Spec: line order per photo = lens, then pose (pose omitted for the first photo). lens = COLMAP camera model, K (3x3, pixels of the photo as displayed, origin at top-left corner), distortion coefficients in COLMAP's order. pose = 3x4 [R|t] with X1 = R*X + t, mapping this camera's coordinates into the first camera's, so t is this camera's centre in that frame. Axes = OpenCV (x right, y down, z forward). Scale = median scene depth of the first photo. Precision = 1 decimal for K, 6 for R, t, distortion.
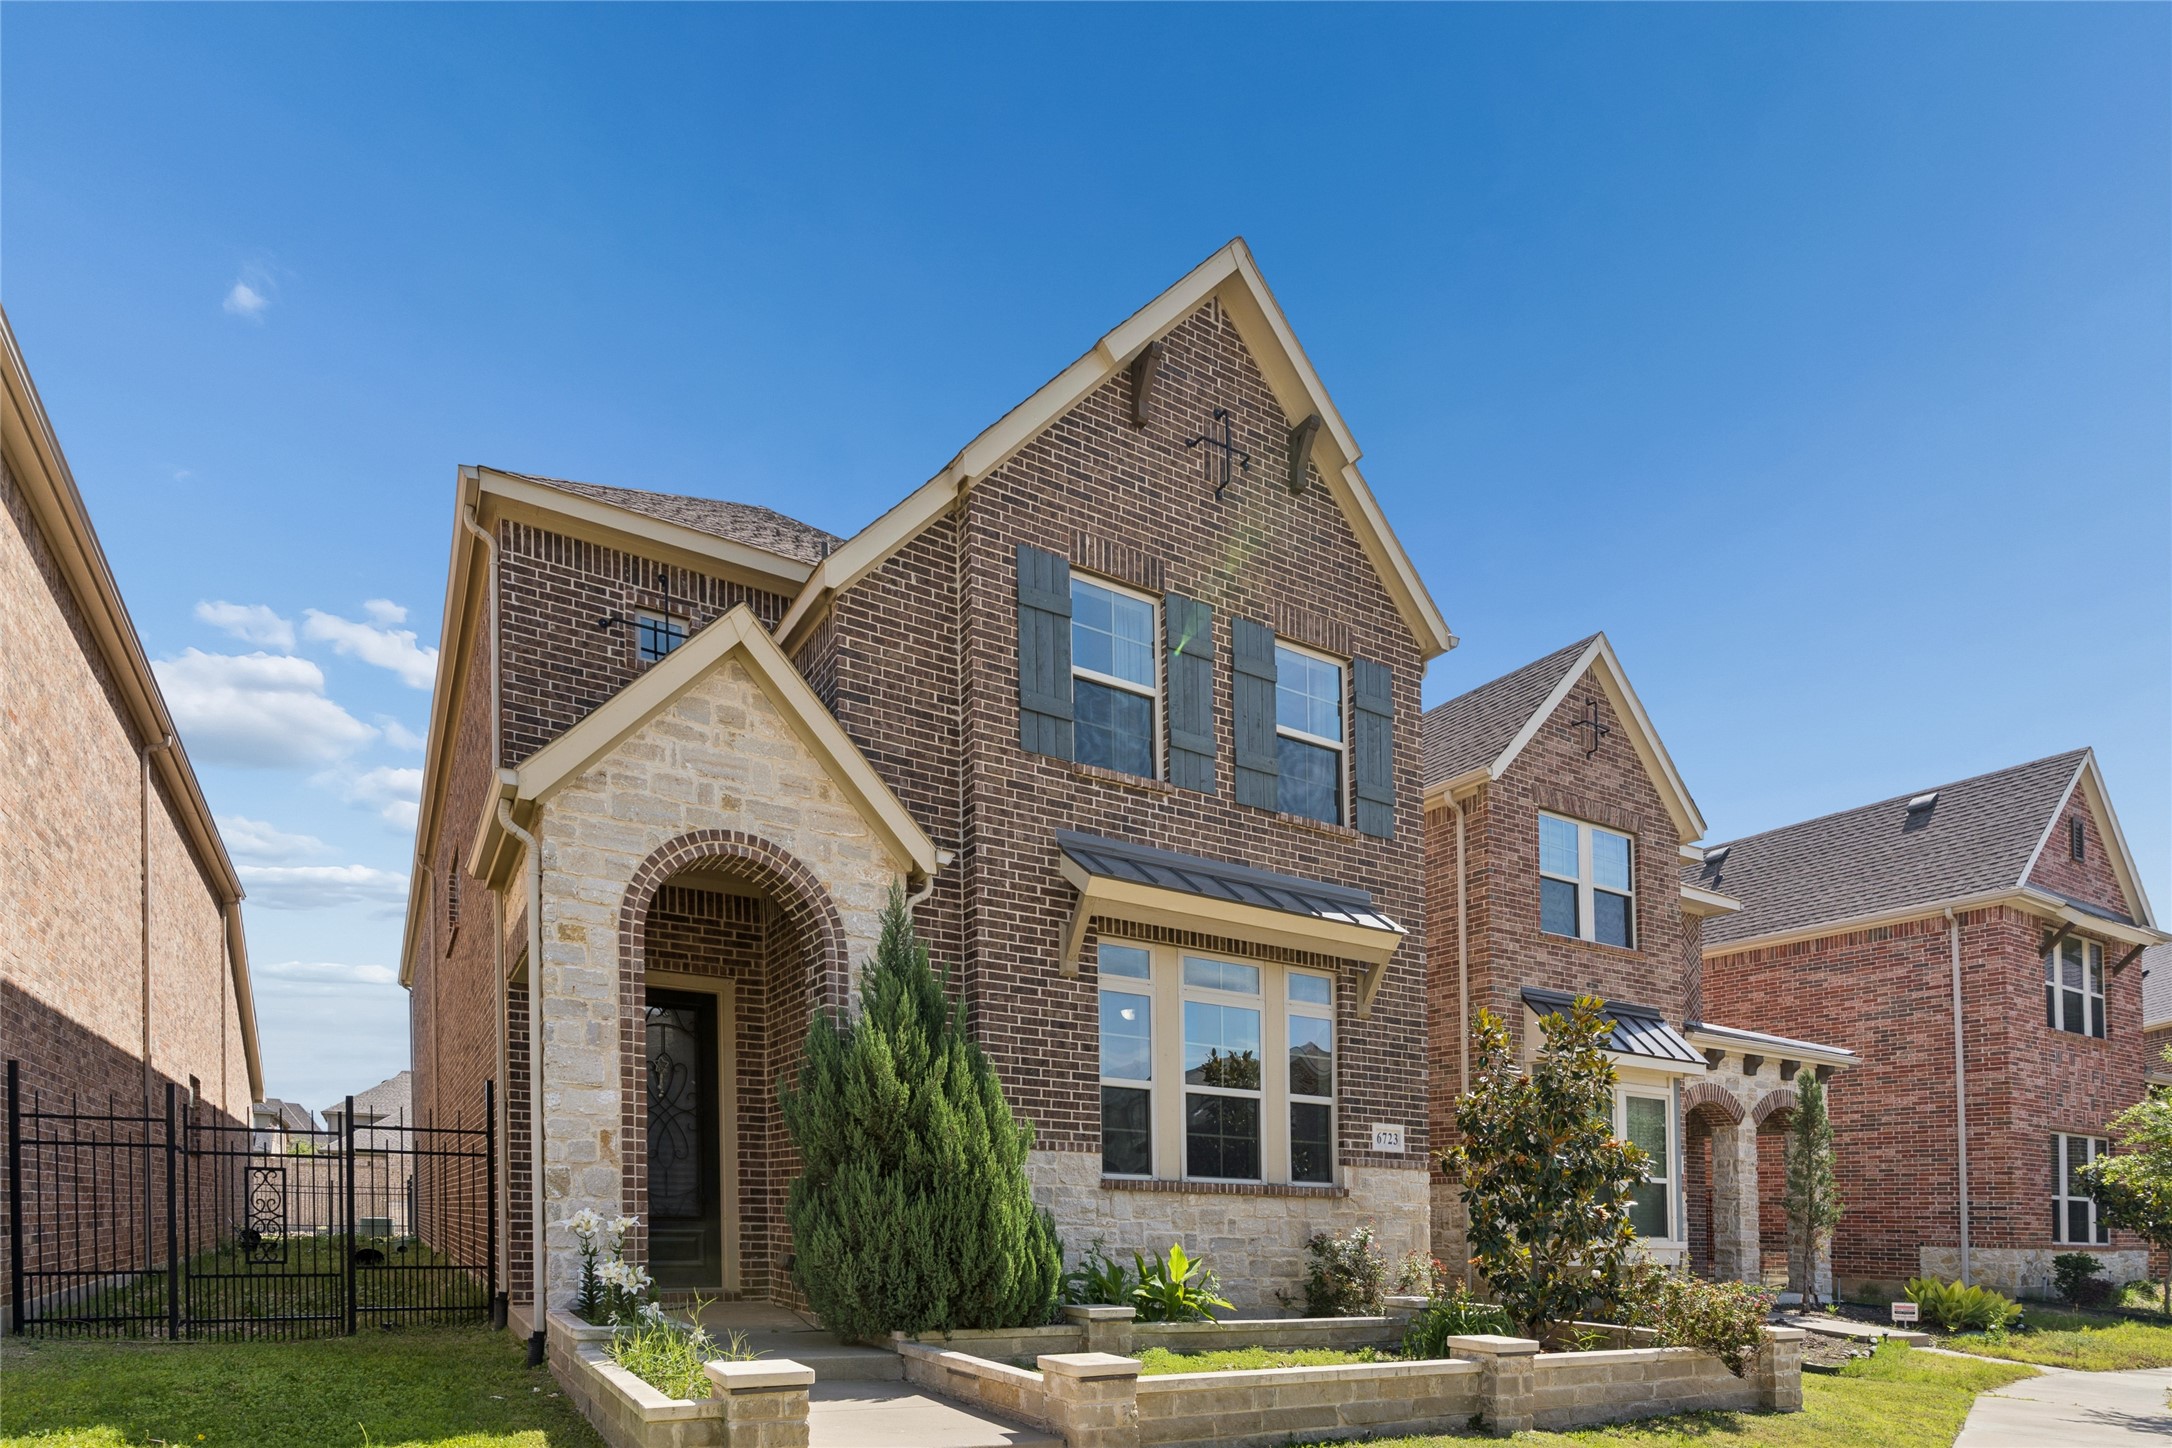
lens RADIAL K [[1057.7, 0, 1097.3], [0, 1057.7, 696.9], [0, 0, 1]] dist [0.001108, -0.000037]
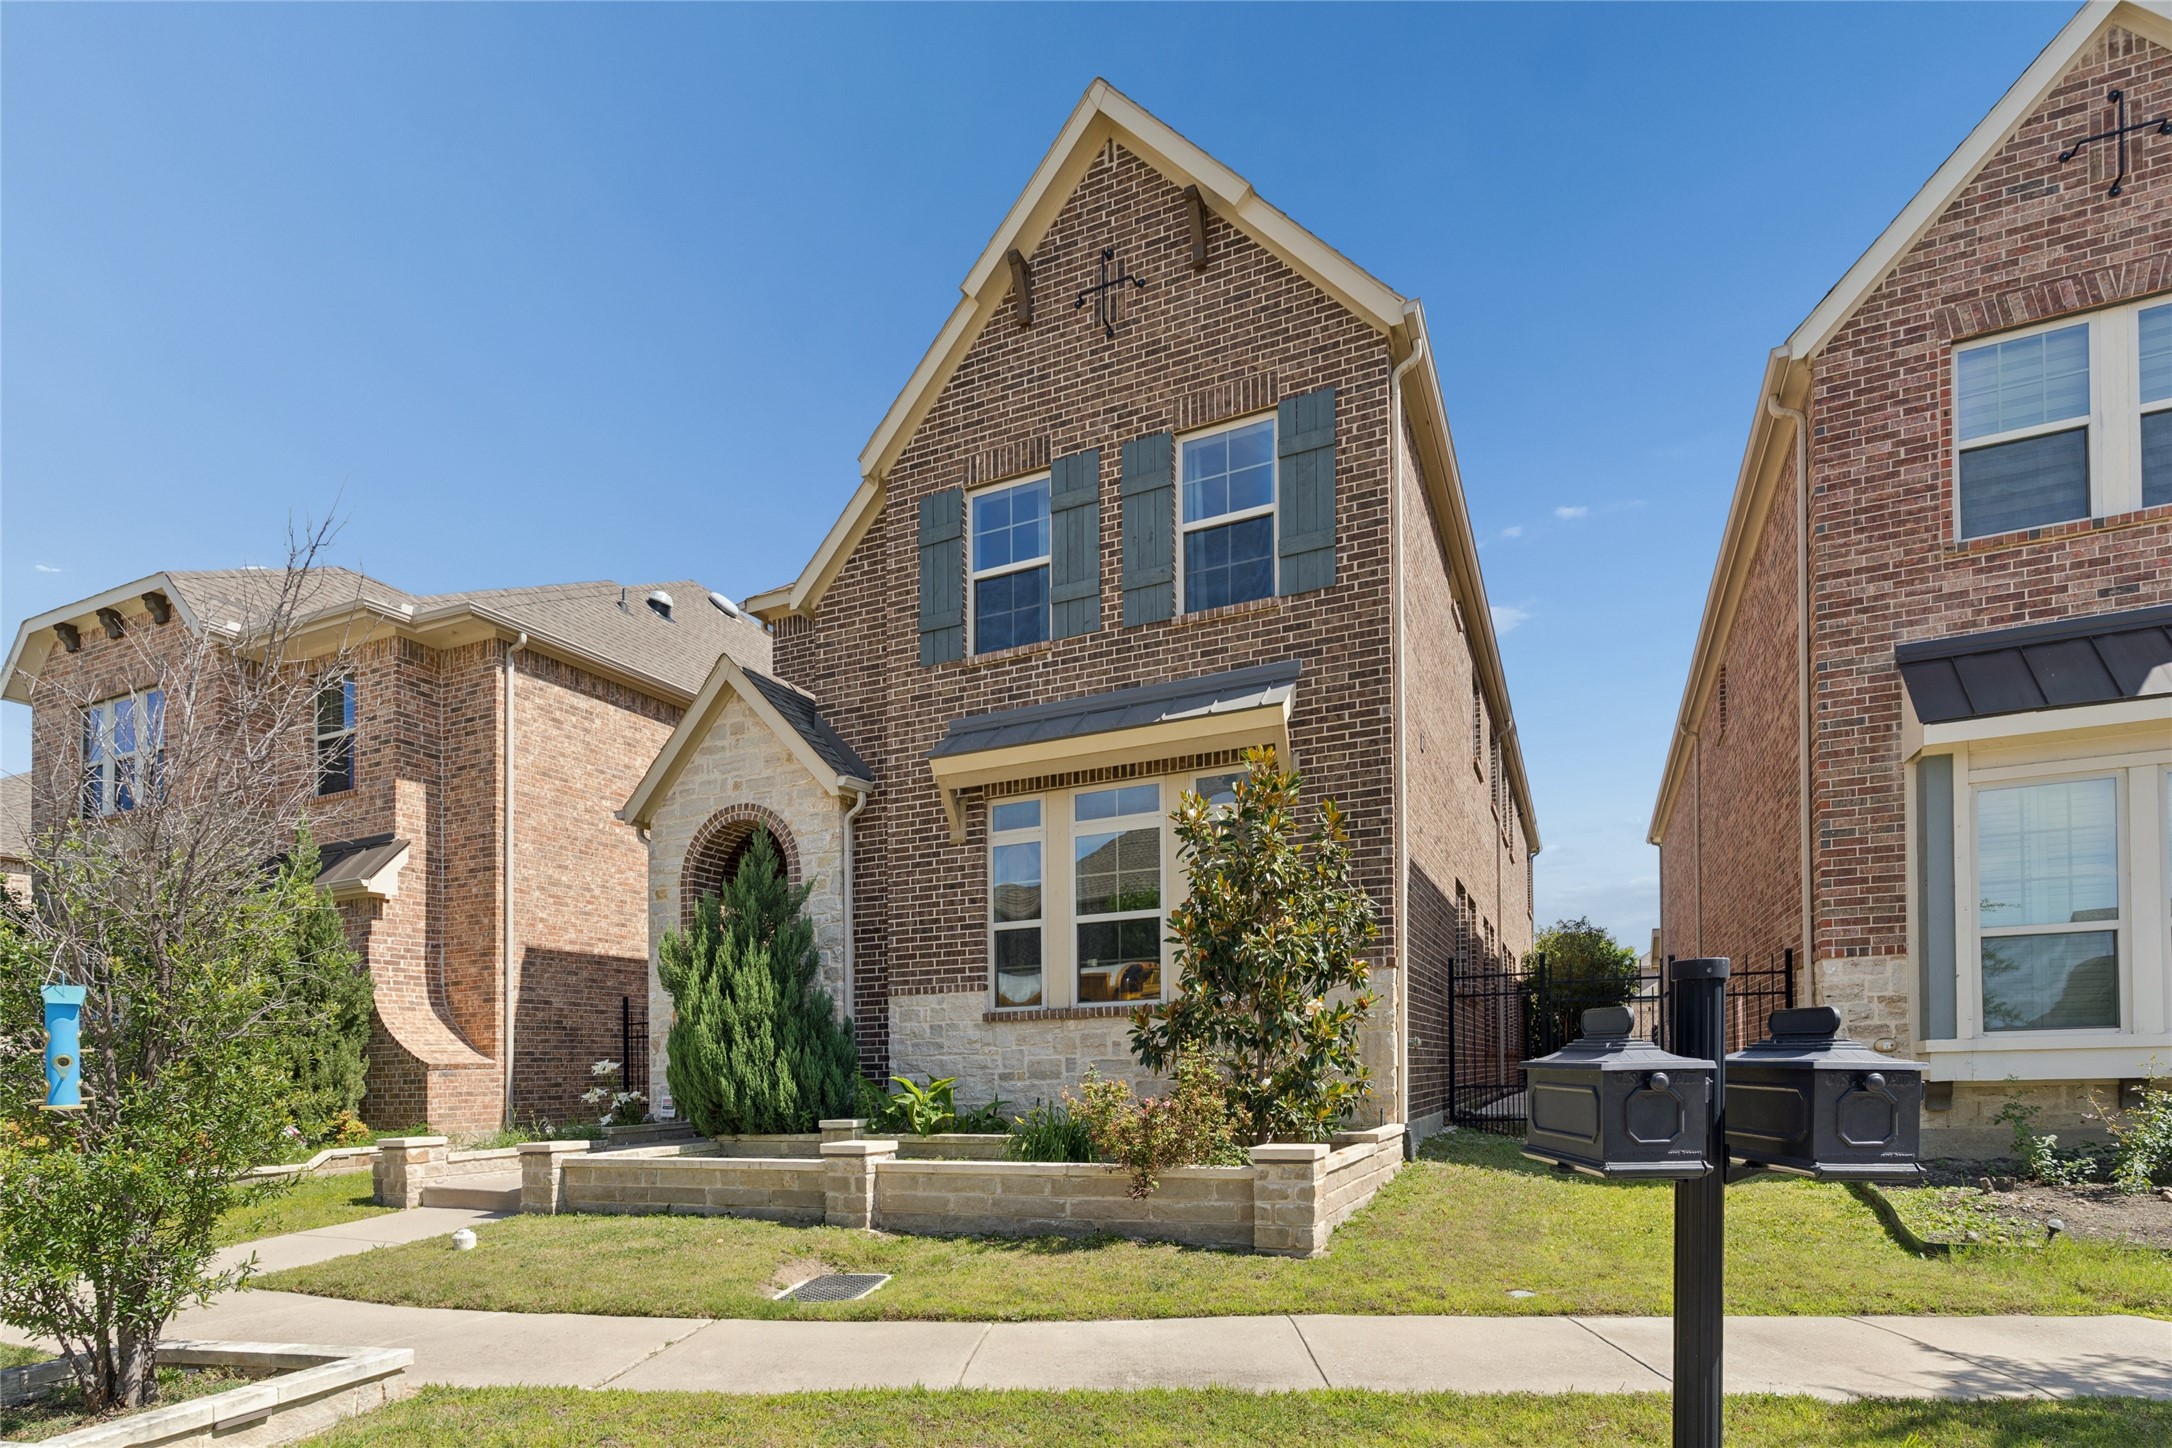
lens RADIAL K [[987.6, 0, 973.2], [0, 987.6, 537.3], [0, 0, 1]] dist [-0.000347, -0.000373]
pose [[0.557491, -0.423794, -0.713865, 0.860410], [0.395049, 0.891715, -0.220864, 0.196100], [0.730165, -0.158882, 0.664542, 0.309993]]
